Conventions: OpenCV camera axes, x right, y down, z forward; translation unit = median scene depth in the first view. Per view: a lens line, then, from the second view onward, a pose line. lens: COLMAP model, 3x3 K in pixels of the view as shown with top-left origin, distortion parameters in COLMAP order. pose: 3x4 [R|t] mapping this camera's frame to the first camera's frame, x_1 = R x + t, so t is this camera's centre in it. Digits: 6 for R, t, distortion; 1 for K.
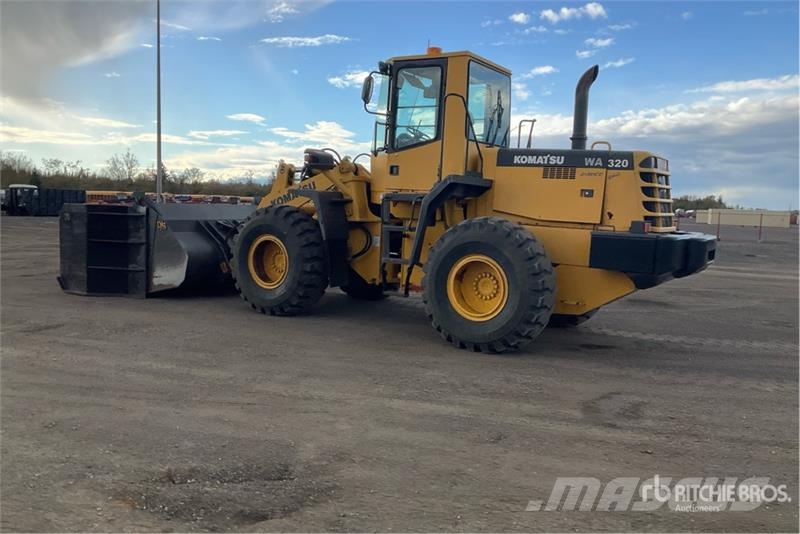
lens RADIAL K [[620.8, 0, 400.0], [0, 620.8, 267.0], [0, 0, 1]] dist [0.033844, -0.000331]
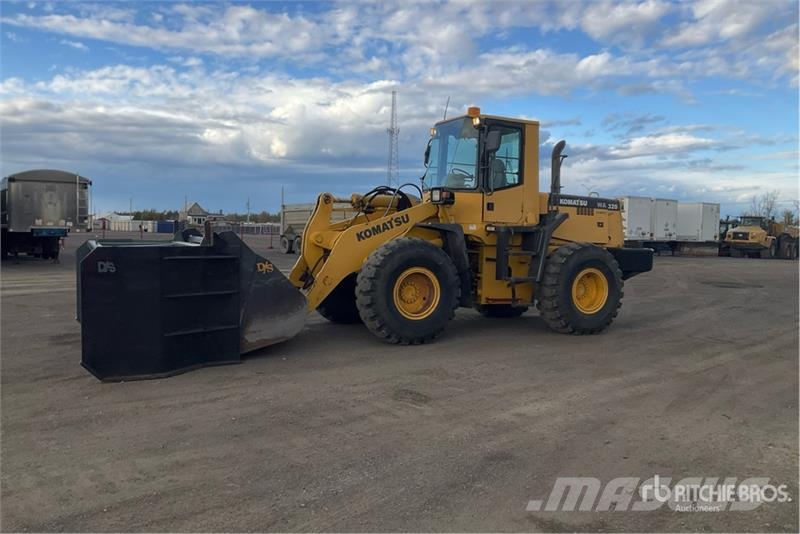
lens RADIAL K [[620.8, 0, 400.0], [0, 620.8, 267.0], [0, 0, 1]] dist [0.033844, -0.000331]
pose [[0.547091, -0.081564, 0.833090, -1.201835], [0.081920, 0.995681, 0.043685, -0.110727], [-0.833055, 0.044347, 0.551410, 0.500854]]
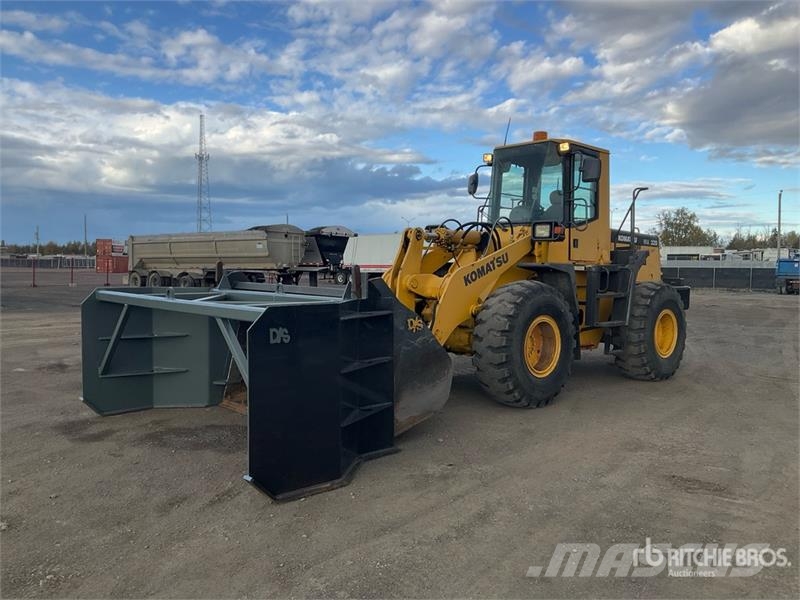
lens RADIAL K [[632.3, 0, 400.0], [0, 632.3, 300.0], [0, 0, 1]] dist [0.031765, -0.000230]
pose [[0.305034, -0.092166, 0.947871, -1.238000], [0.089841, 0.993652, 0.067705, -0.168912], [-0.948094, 0.064505, 0.311378, 1.001381]]
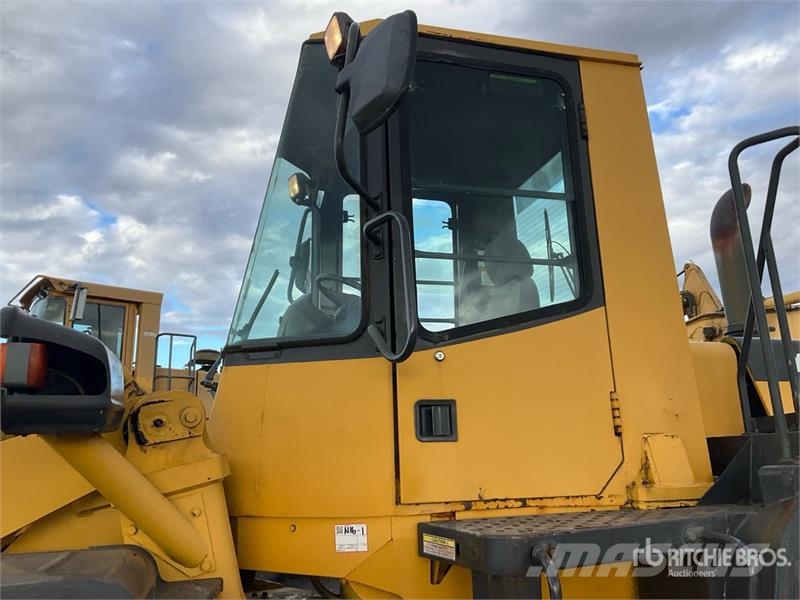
lens RADIAL K [[632.3, 0, 400.0], [0, 632.3, 300.0], [0, 0, 1]] dist [0.031765, -0.000230]
pose [[0.693929, 0.103039, 0.712633, -0.206664], [0.132148, 0.954673, -0.266714, -0.144034], [-0.707814, 0.279254, 0.648858, 0.883899]]
